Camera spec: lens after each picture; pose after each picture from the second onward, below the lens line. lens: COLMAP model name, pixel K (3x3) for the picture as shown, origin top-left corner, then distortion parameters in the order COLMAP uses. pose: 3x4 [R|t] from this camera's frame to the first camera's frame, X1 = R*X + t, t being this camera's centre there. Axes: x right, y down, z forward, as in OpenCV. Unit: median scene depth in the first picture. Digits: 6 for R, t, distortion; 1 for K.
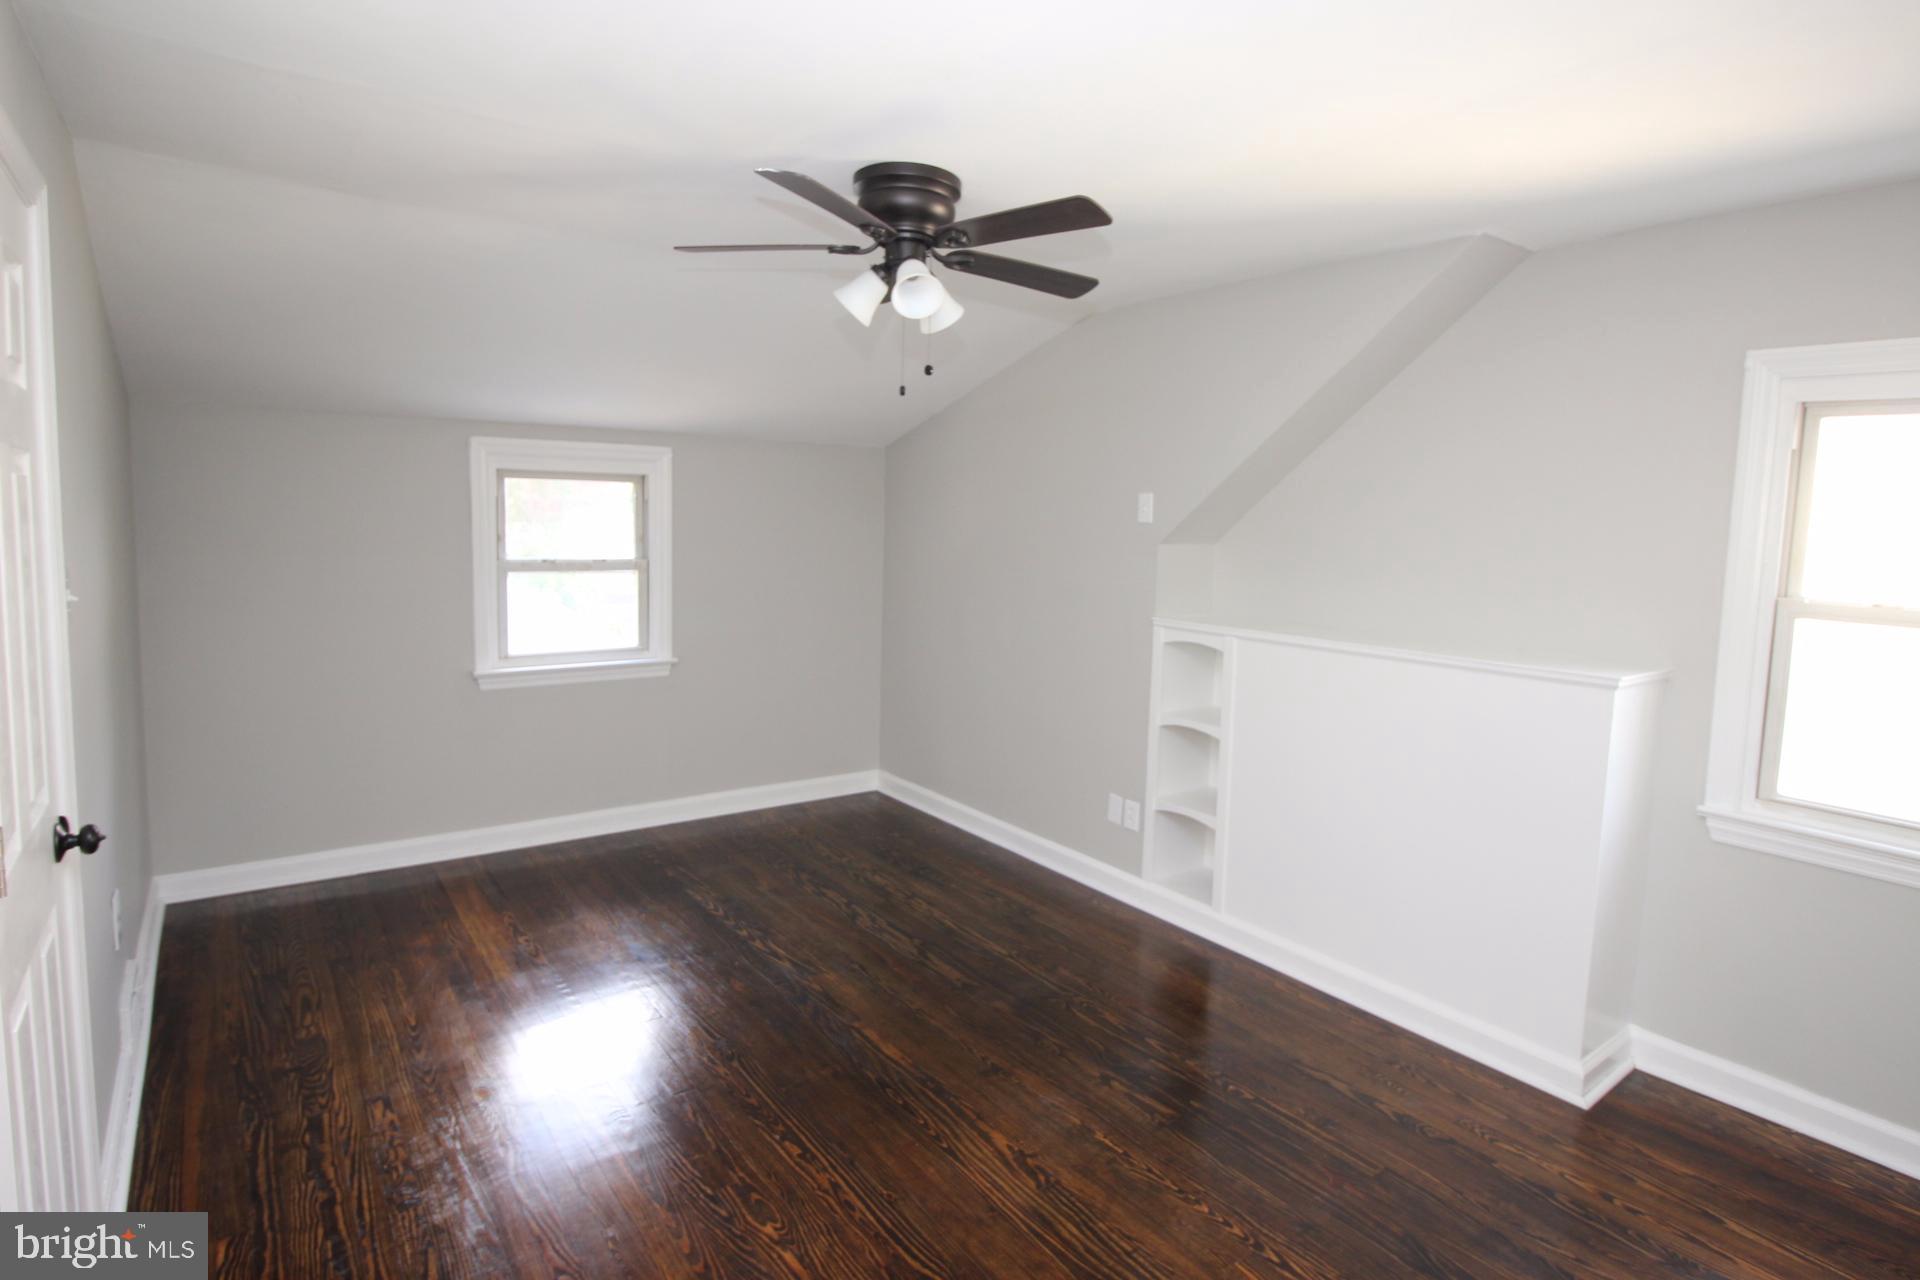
lens RADIAL K [[1003.9, 0, 968.3], [0, 1003.9, 609.4], [0, 0, 1]] dist [0.005307, -0.014518]
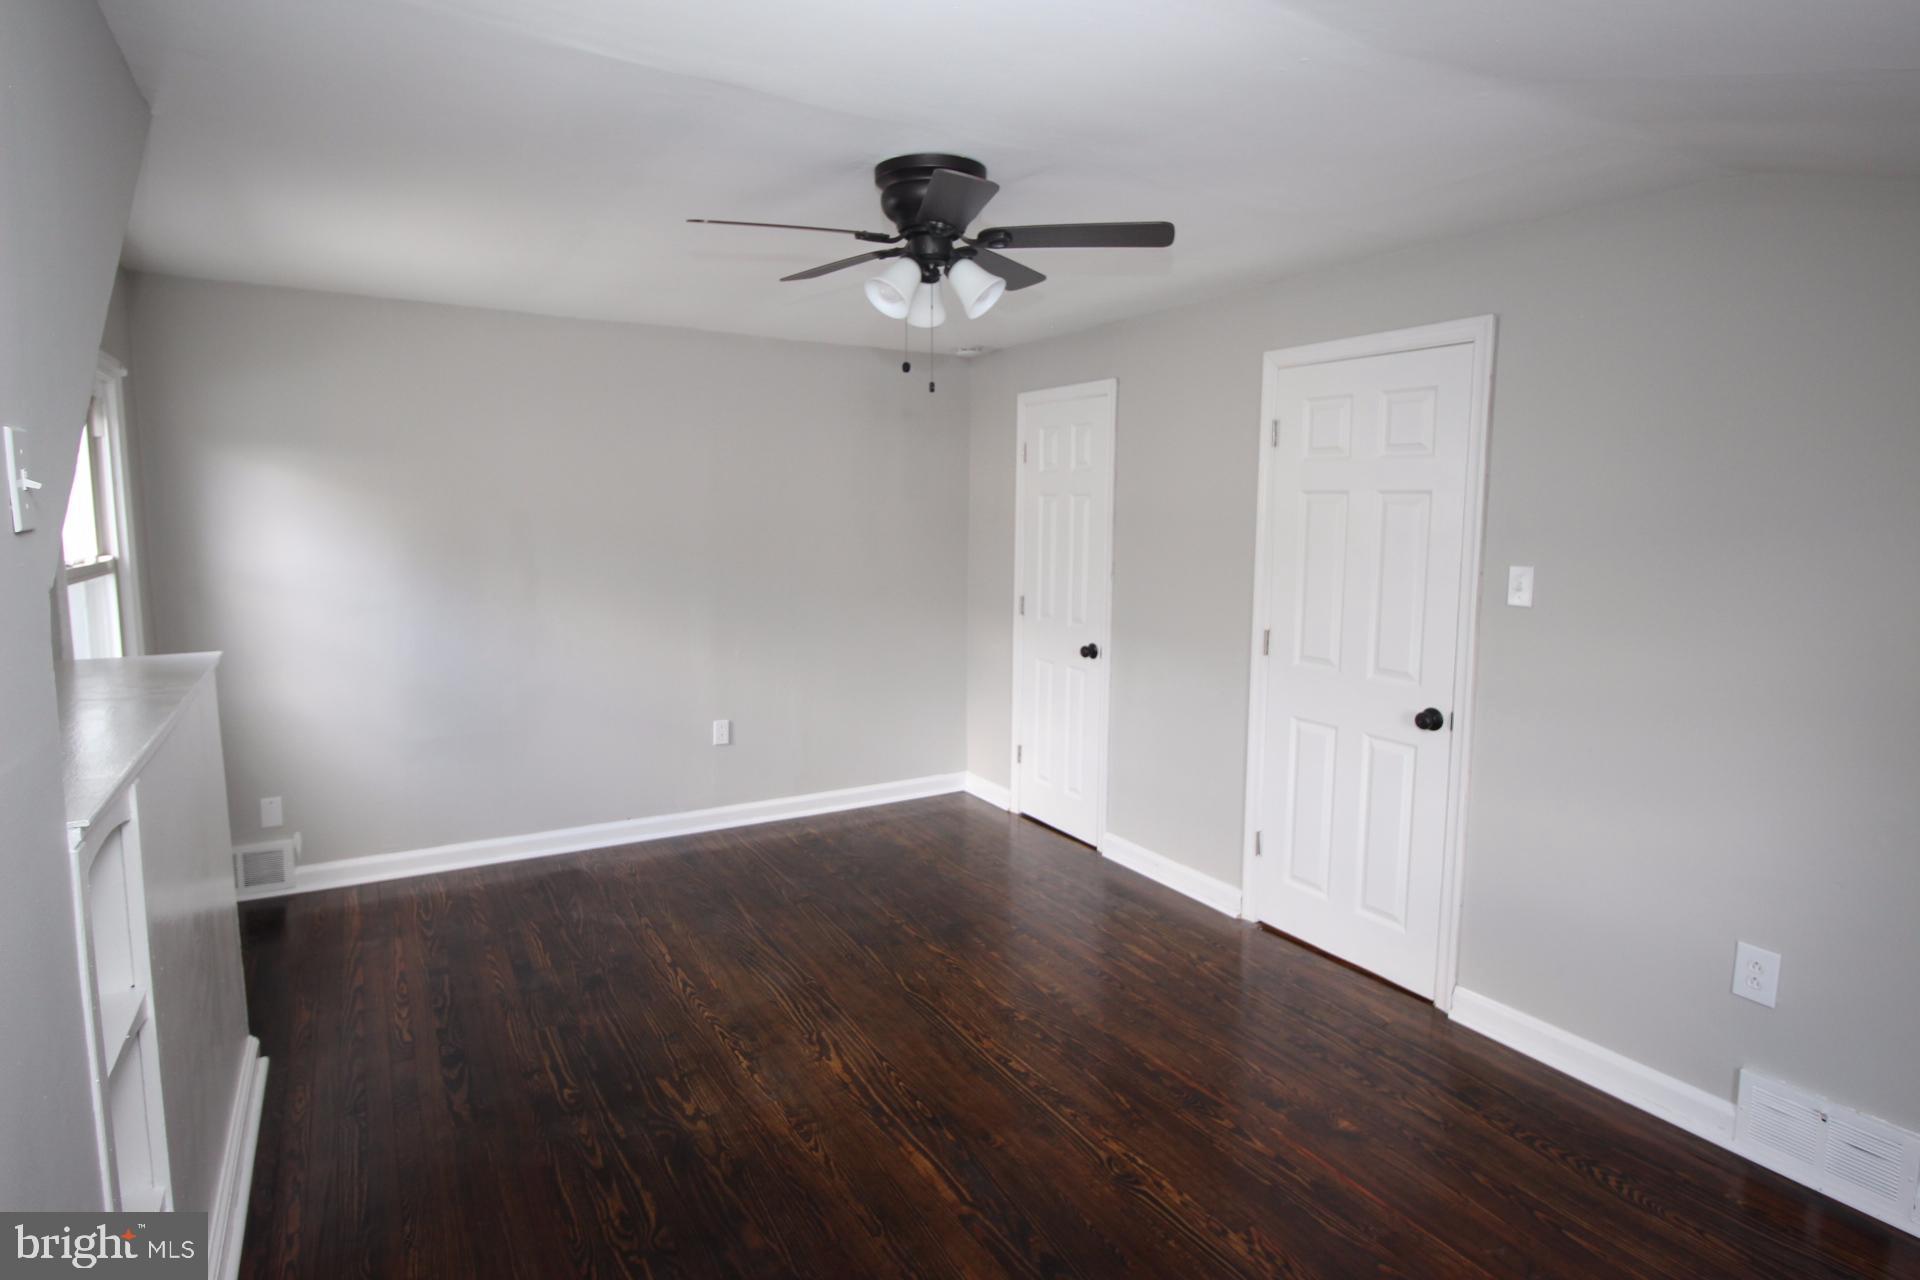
lens RADIAL K [[1003.9, 0, 968.3], [0, 1003.9, 609.4], [0, 0, 1]] dist [0.005307, -0.014518]
pose [[-0.995499, -0.041156, 0.085375, -0.168433], [-0.023282, 0.979387, 0.200647, -0.176102], [-0.091873, 0.197756, -0.975936, 1.734708]]
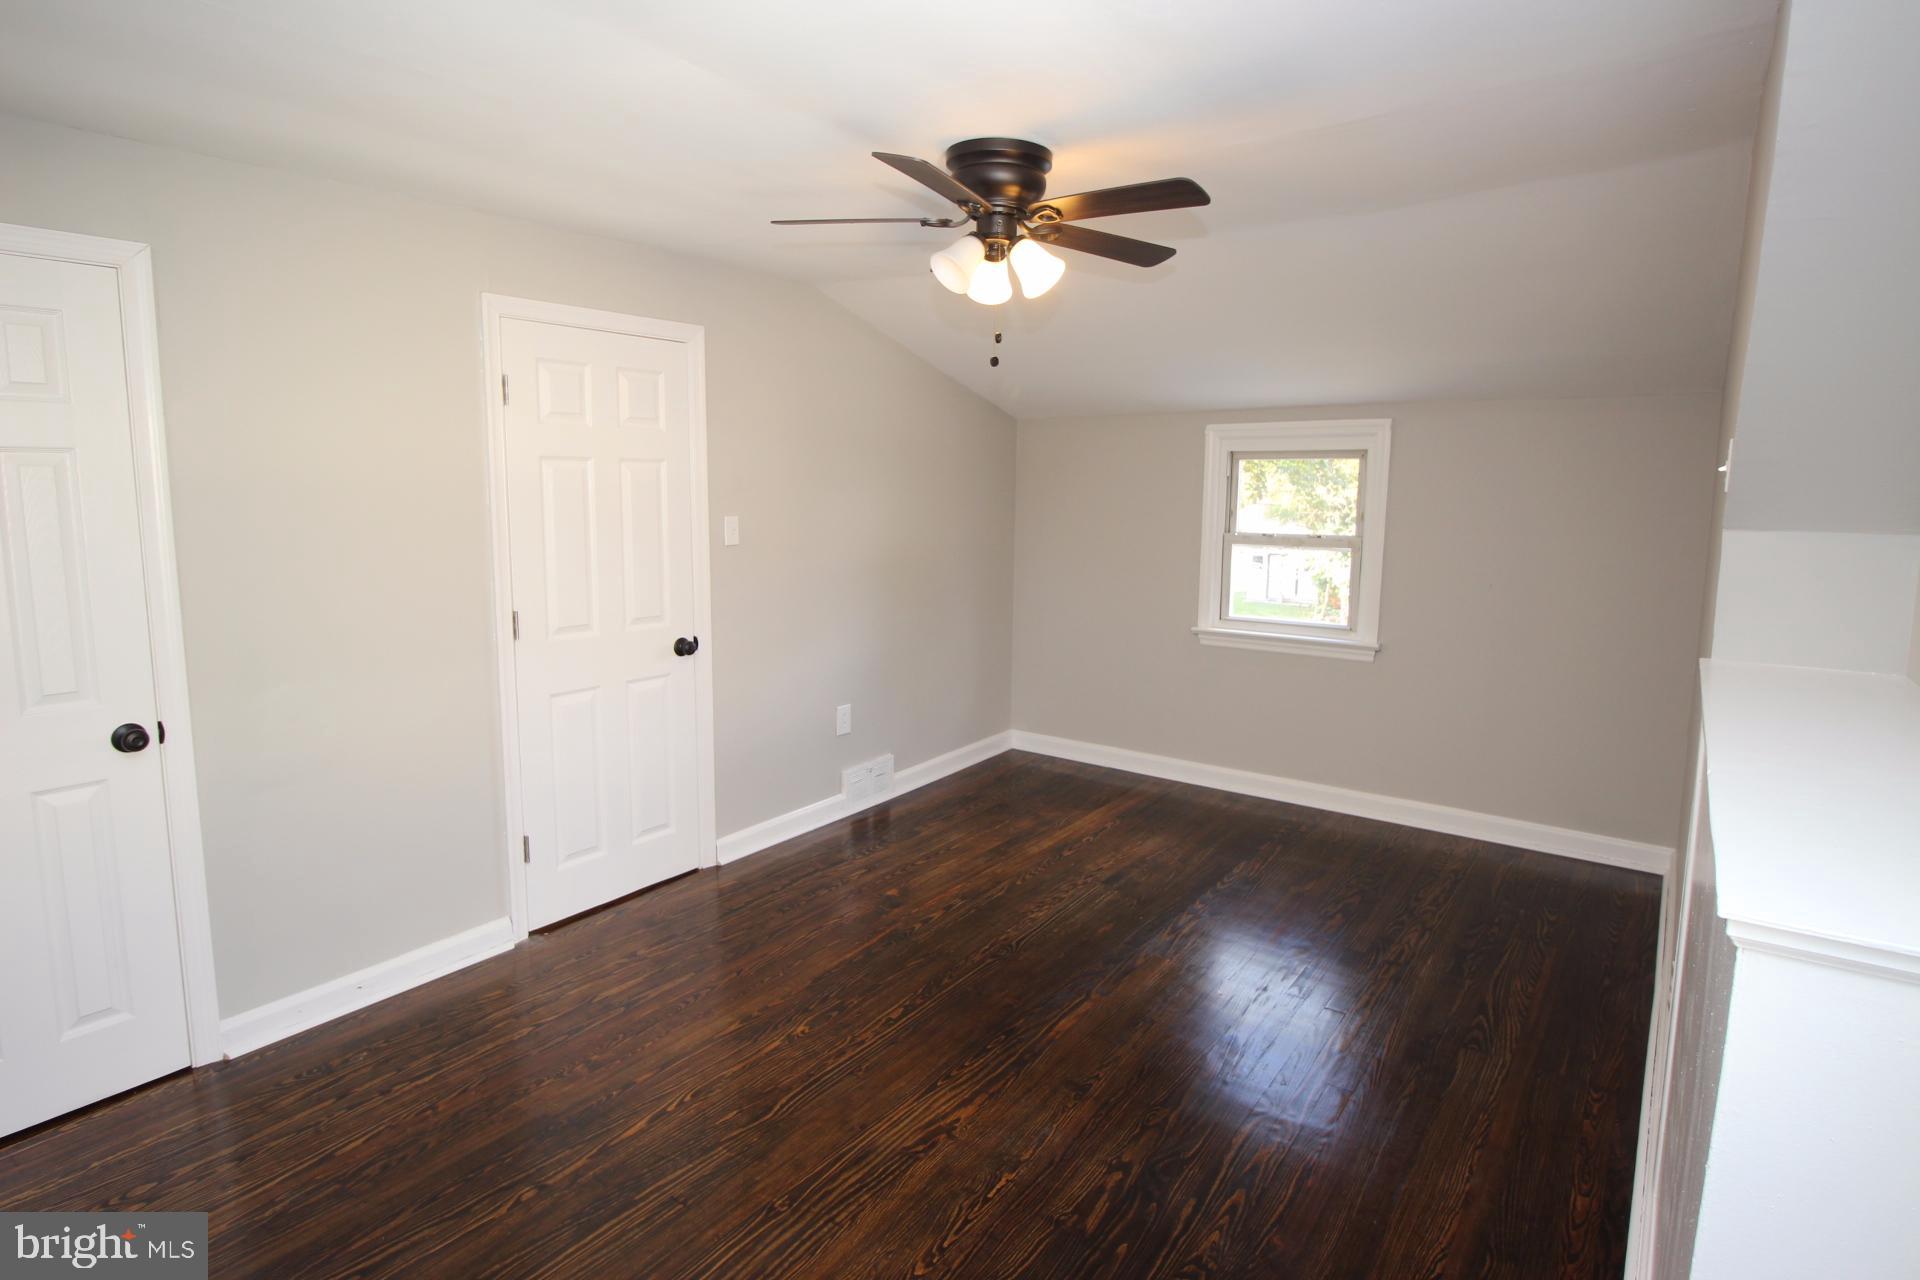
lens RADIAL K [[1003.9, 0, 968.3], [0, 1003.9, 609.4], [0, 0, 1]] dist [0.005307, -0.014518]
pose [[0.304936, 0.097742, -0.947344, 0.806352], [-0.087478, 0.993389, 0.074335, -0.033657], [0.948347, 0.060205, 0.311471, 0.581494]]
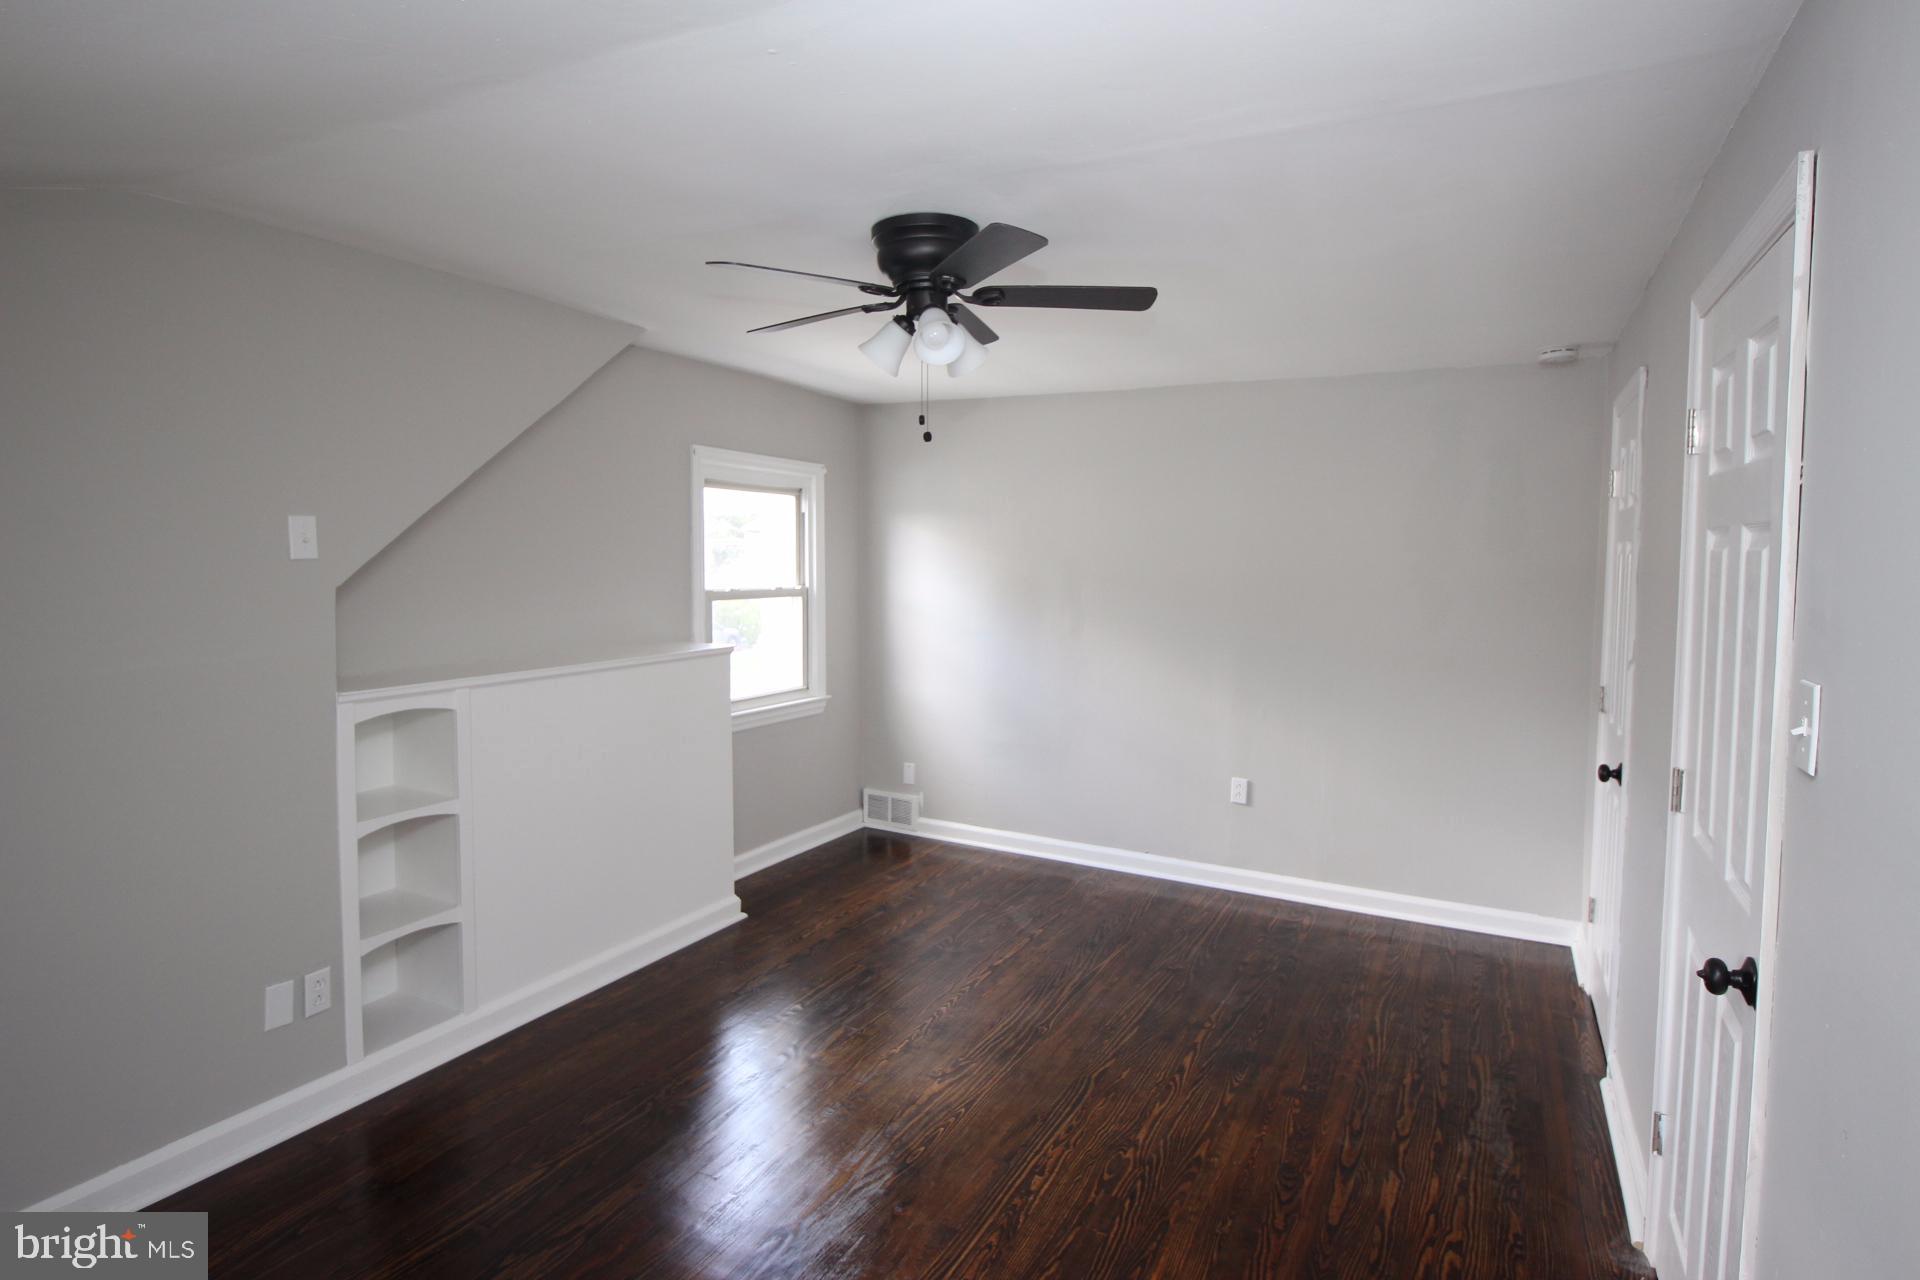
lens RADIAL K [[1003.9, 0, 968.3], [0, 1003.9, 609.4], [0, 0, 1]] dist [0.005307, -0.014518]
pose [[-0.440851, -0.079106, 0.894088, -0.866809], [0.066615, 0.990478, 0.120480, -0.143867], [-0.895105, 0.112674, -0.431384, 1.231240]]
